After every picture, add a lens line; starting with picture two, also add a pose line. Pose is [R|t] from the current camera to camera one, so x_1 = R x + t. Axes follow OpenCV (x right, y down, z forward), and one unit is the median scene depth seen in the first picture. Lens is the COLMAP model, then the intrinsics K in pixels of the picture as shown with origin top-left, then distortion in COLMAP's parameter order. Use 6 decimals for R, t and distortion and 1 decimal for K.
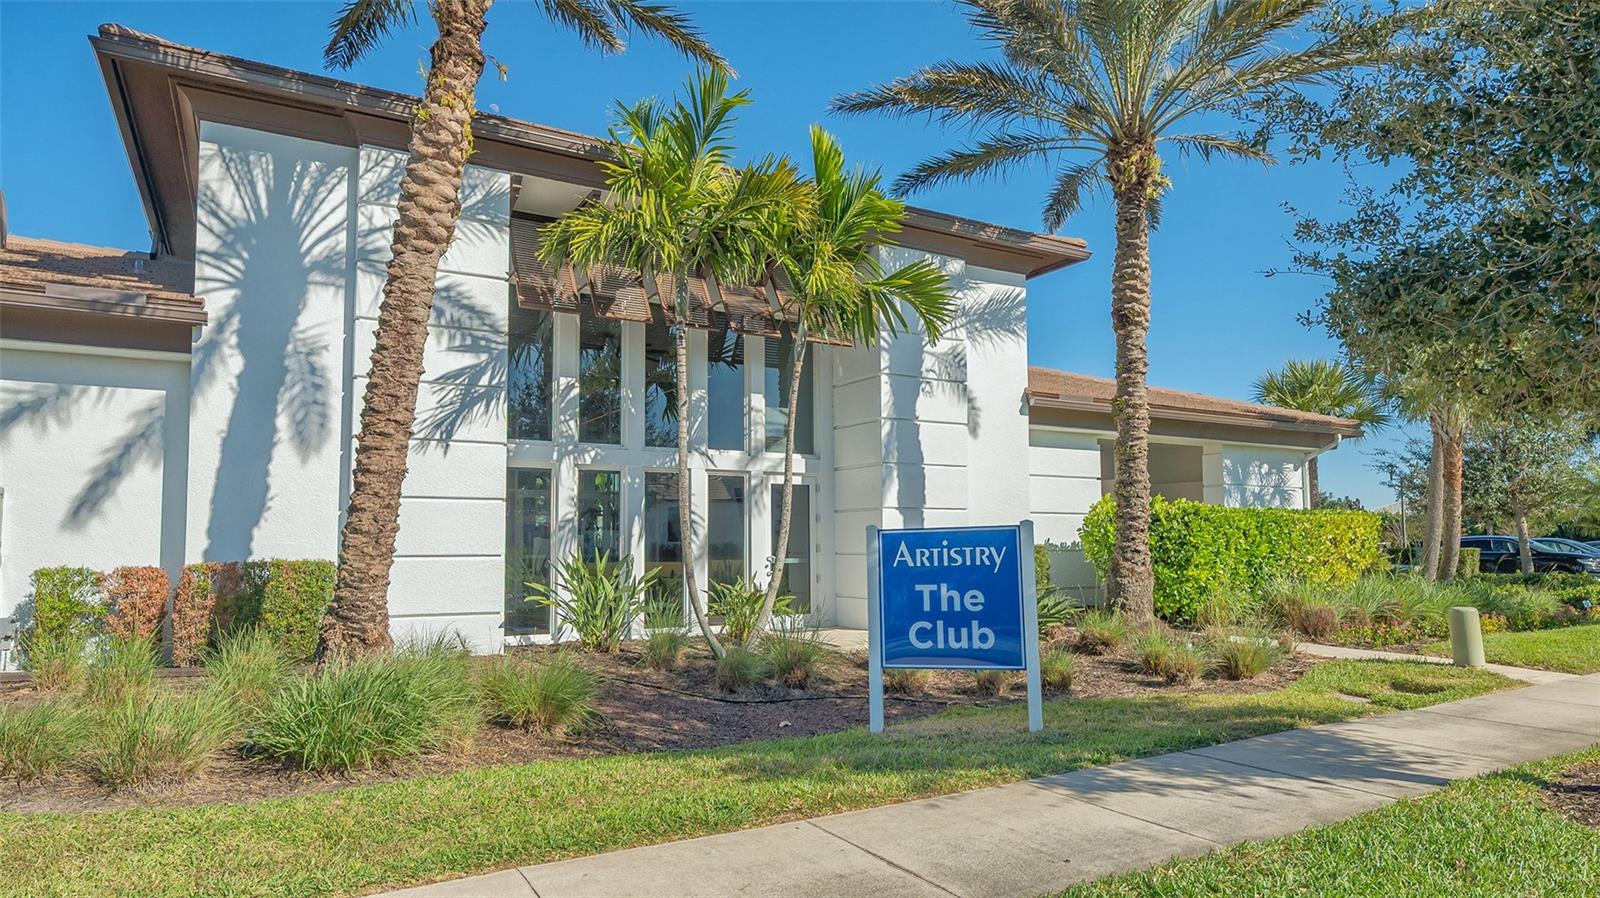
lens RADIAL K [[933.9, 0, 800.0], [0, 933.9, 449.0], [0, 0, 1]] dist [-0.000834, -0.000691]
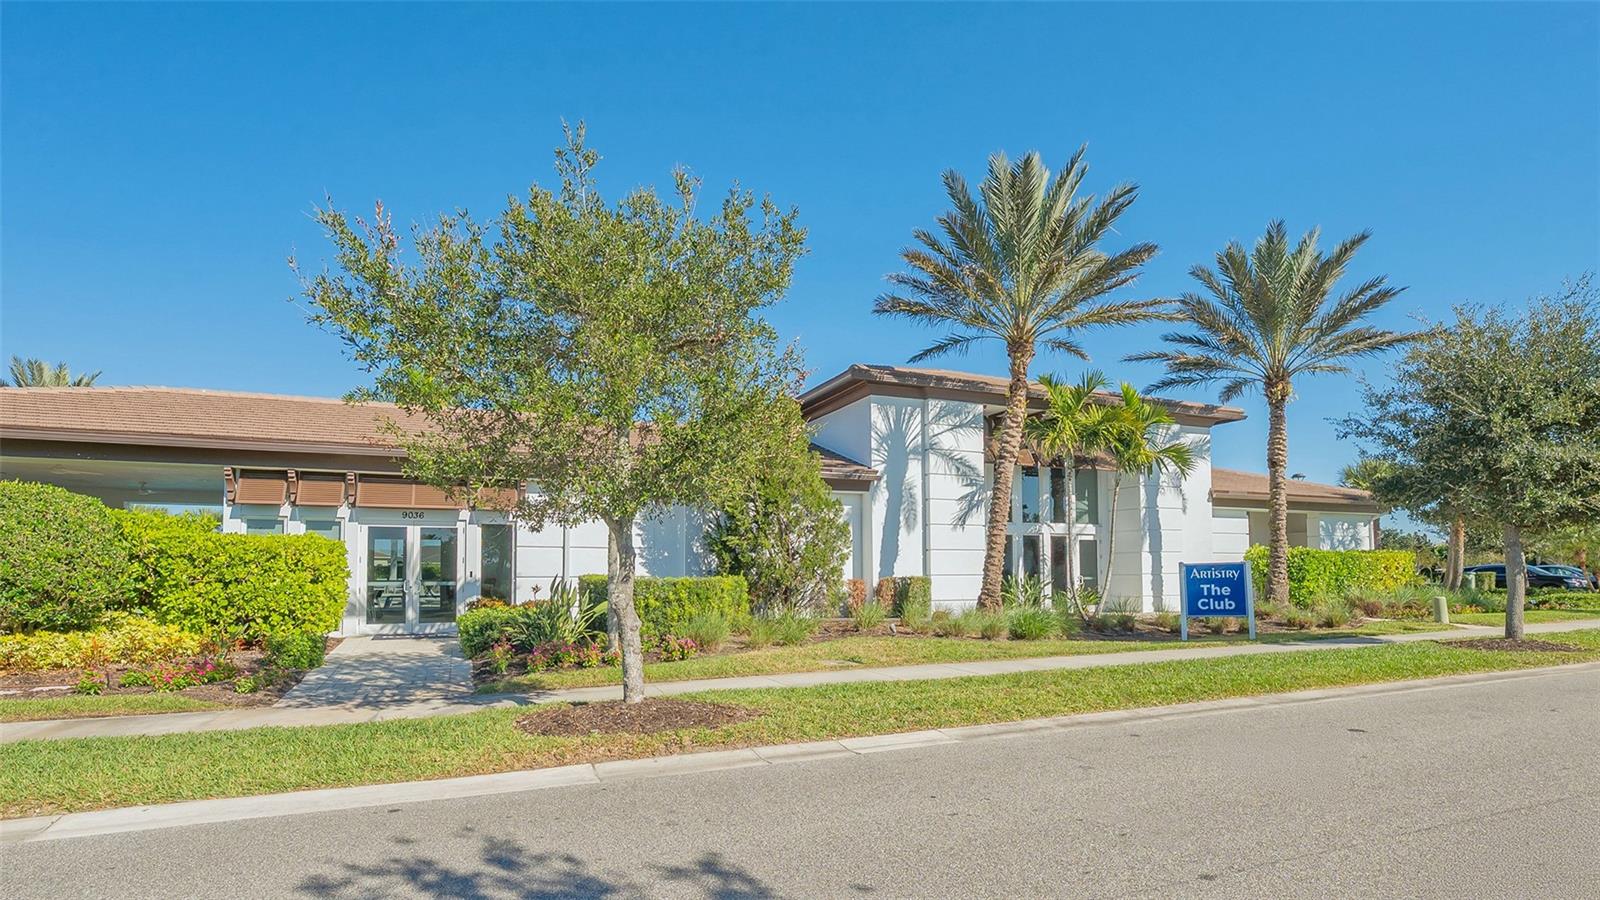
lens RADIAL K [[810.4, 0, 802.9], [0, 810.4, 510.8], [0, 0, 1]] dist [0.000350, 0.000226]
pose [[0.991810, -0.009997, -0.127328, -0.476139], [0.013530, 0.999546, 0.026913, -0.094932], [0.127001, -0.028416, 0.991495, -0.953037]]
